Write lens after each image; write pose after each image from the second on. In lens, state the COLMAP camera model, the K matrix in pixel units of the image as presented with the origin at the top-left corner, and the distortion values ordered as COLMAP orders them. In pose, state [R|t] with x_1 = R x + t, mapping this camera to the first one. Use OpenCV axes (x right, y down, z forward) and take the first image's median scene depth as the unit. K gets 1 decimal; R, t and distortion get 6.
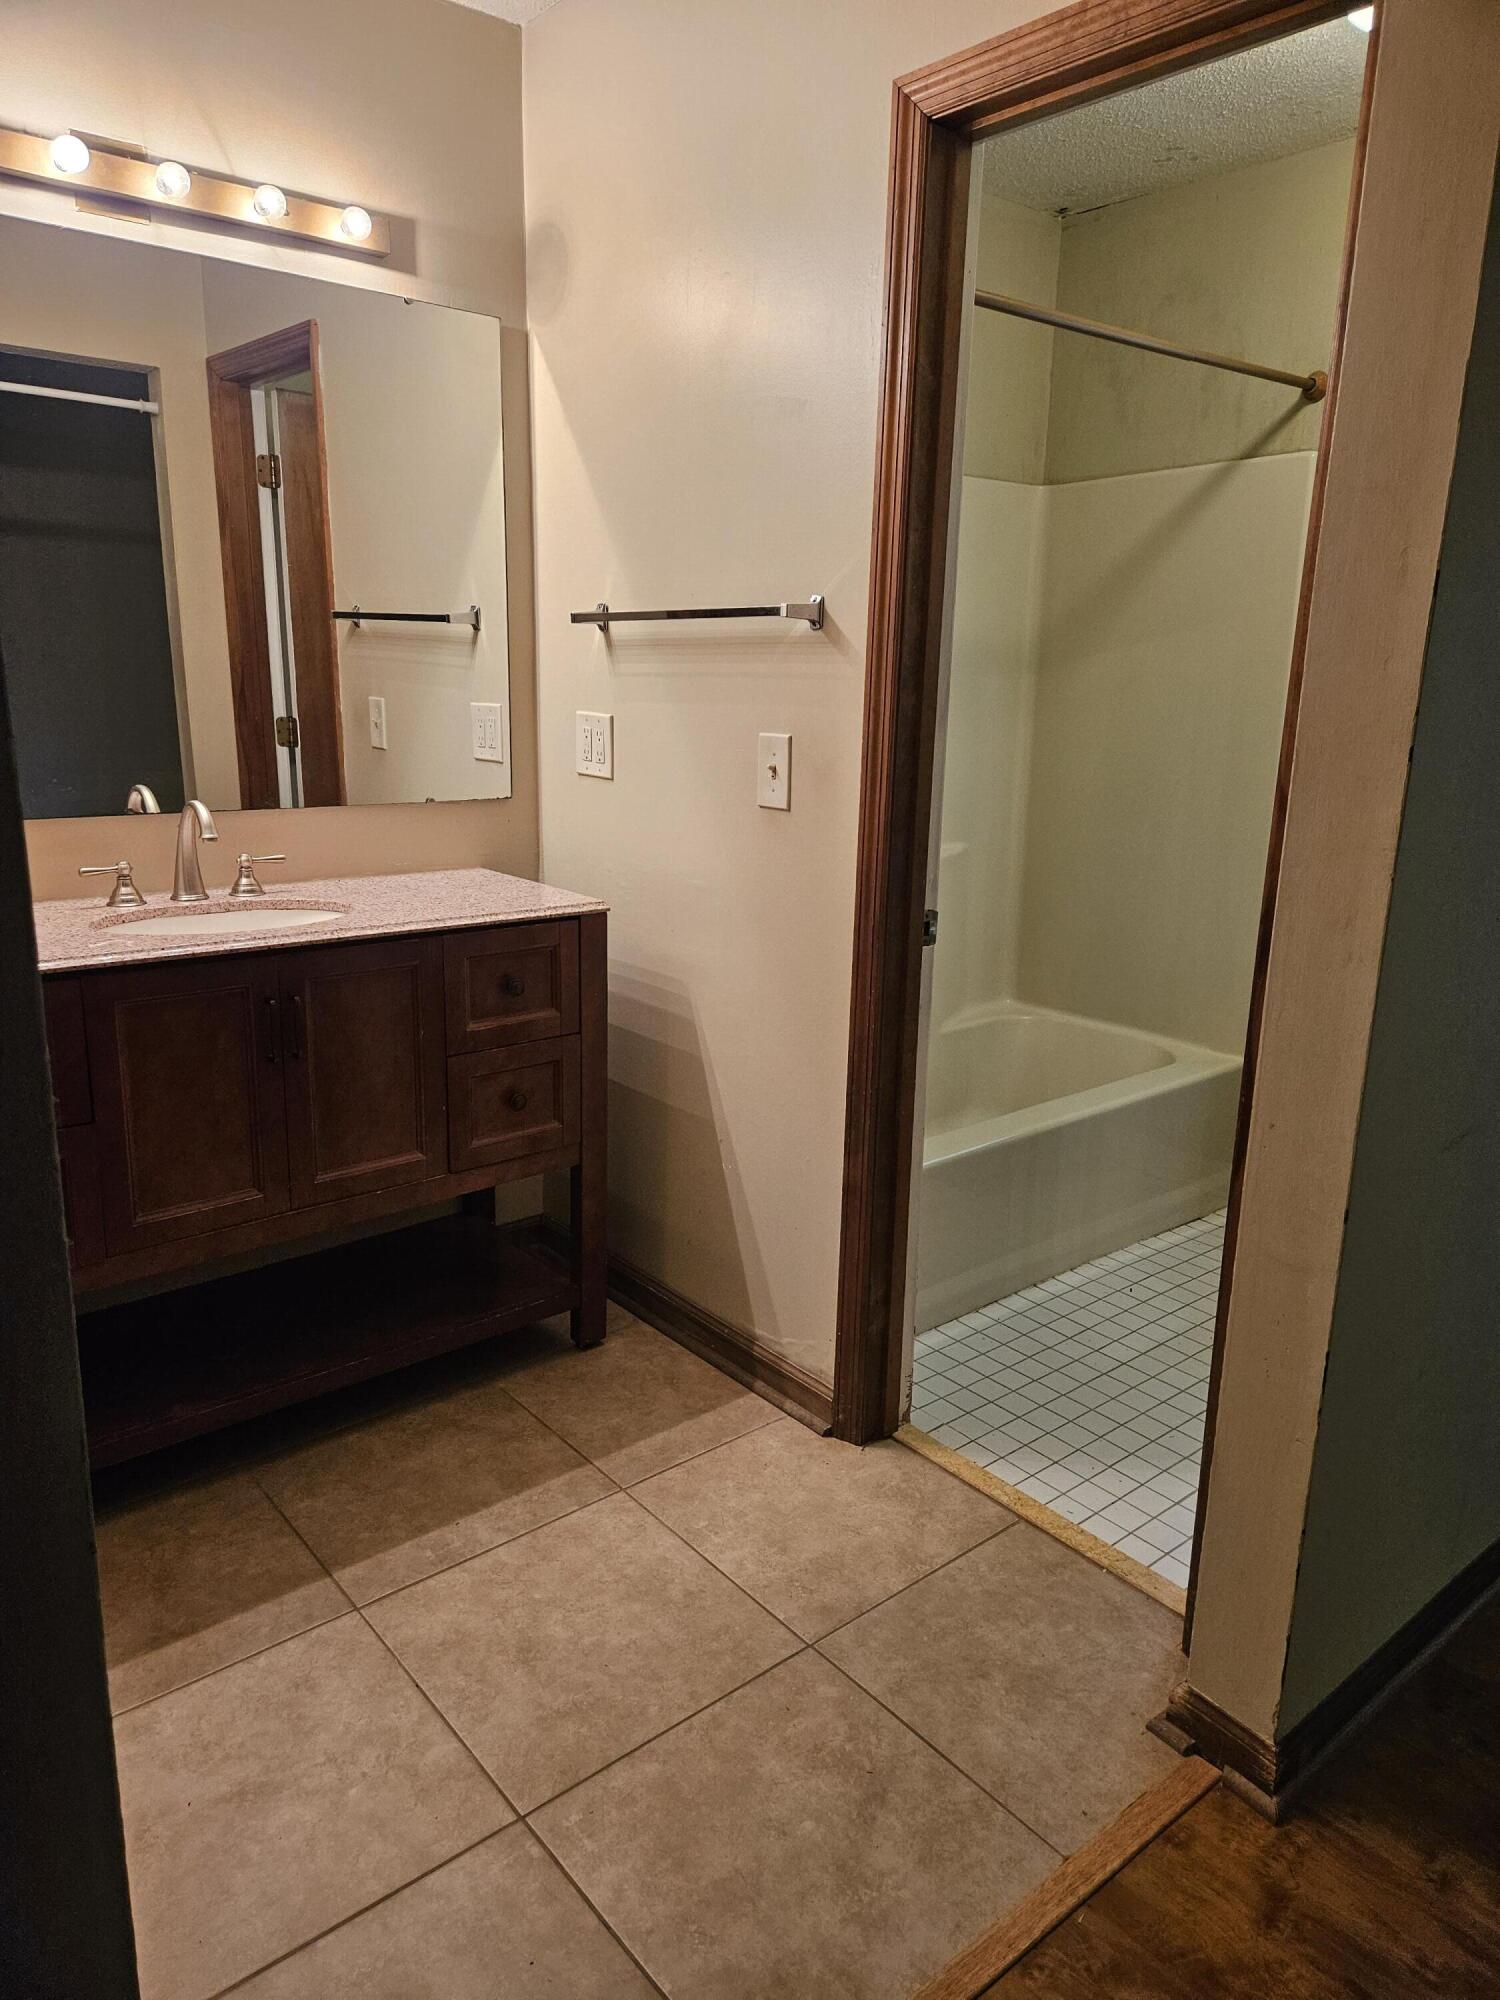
lens RADIAL K [[1350.8, 0, 750.0], [0, 1350.8, 1000.0], [0, 0, 1]] dist [0.087726, -0.070021]
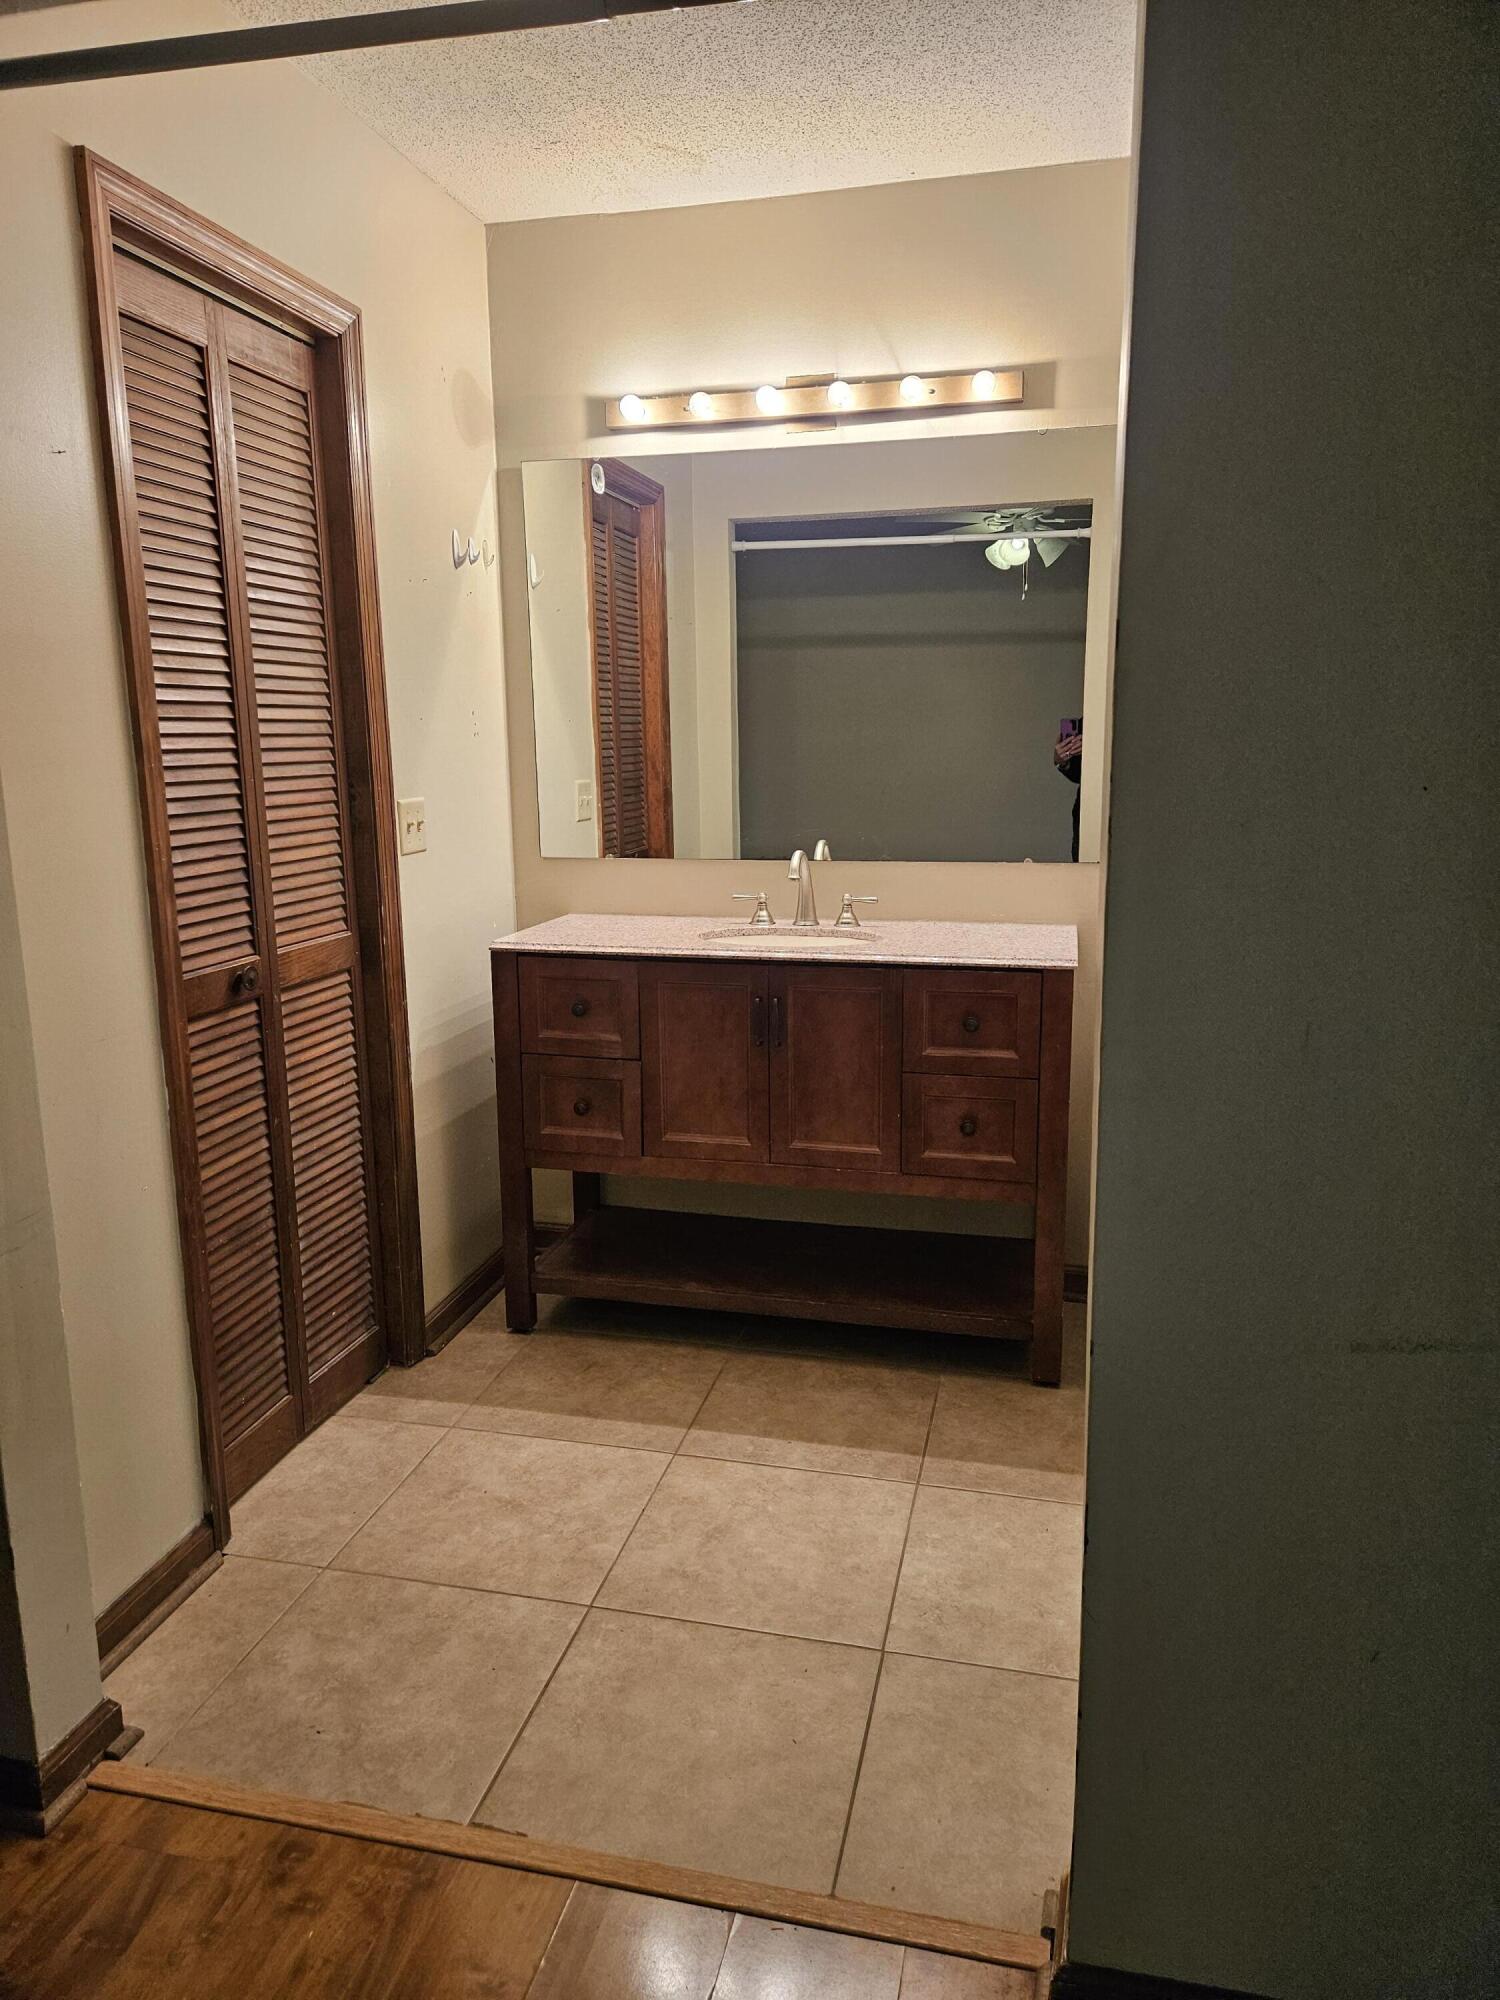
lens RADIAL K [[1350.8, 0, 750.0], [0, 1350.8, 1000.0], [0, 0, 1]] dist [0.087726, -0.070021]
pose [[0.593094, 0.126890, -0.795072, 0.626260], [-0.171501, 0.984750, 0.029229, -0.031449], [0.786656, 0.119020, 0.605811, 0.178032]]
